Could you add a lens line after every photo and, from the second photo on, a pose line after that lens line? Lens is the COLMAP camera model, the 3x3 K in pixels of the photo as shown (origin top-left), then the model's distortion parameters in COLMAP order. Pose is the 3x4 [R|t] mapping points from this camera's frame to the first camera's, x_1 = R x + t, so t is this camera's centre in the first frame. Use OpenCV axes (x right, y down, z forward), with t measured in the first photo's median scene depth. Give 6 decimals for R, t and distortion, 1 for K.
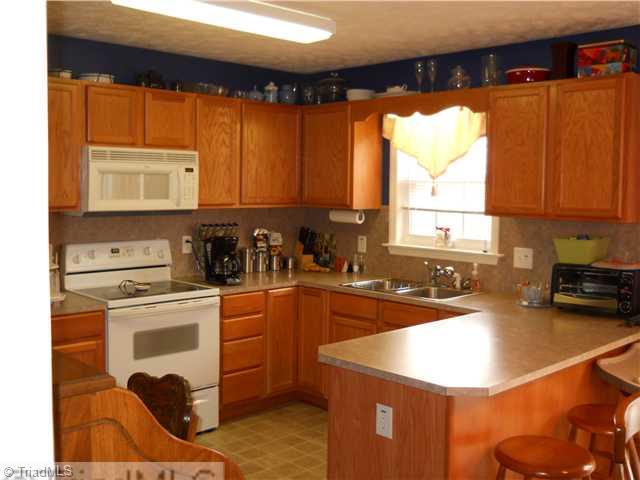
lens RADIAL K [[704.4, 0, 316.6], [0, 704.4, 234.9], [0, 0, 1]] dist [-0.015160, 0.000000]
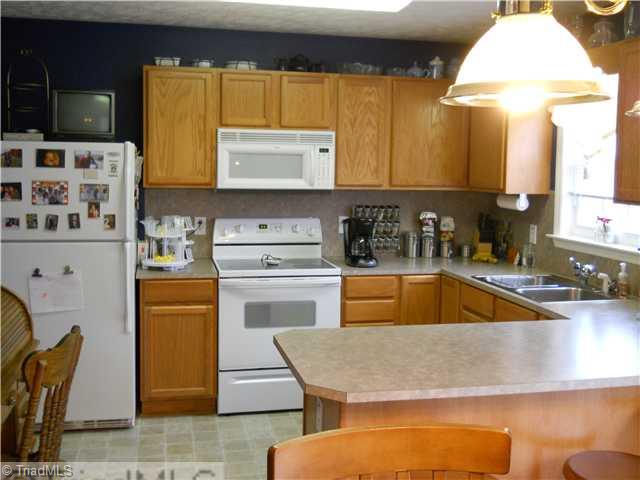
lens RADIAL K [[704.4, 0, 317.8], [0, 704.4, 244.6], [0, 0, 1]] dist [-0.015160, 0.000000]
pose [[0.851816, 0.060384, -0.520349, 0.333641], [-0.043975, 0.998071, 0.043834, -0.000737], [0.521992, -0.014457, 0.852828, 0.123474]]
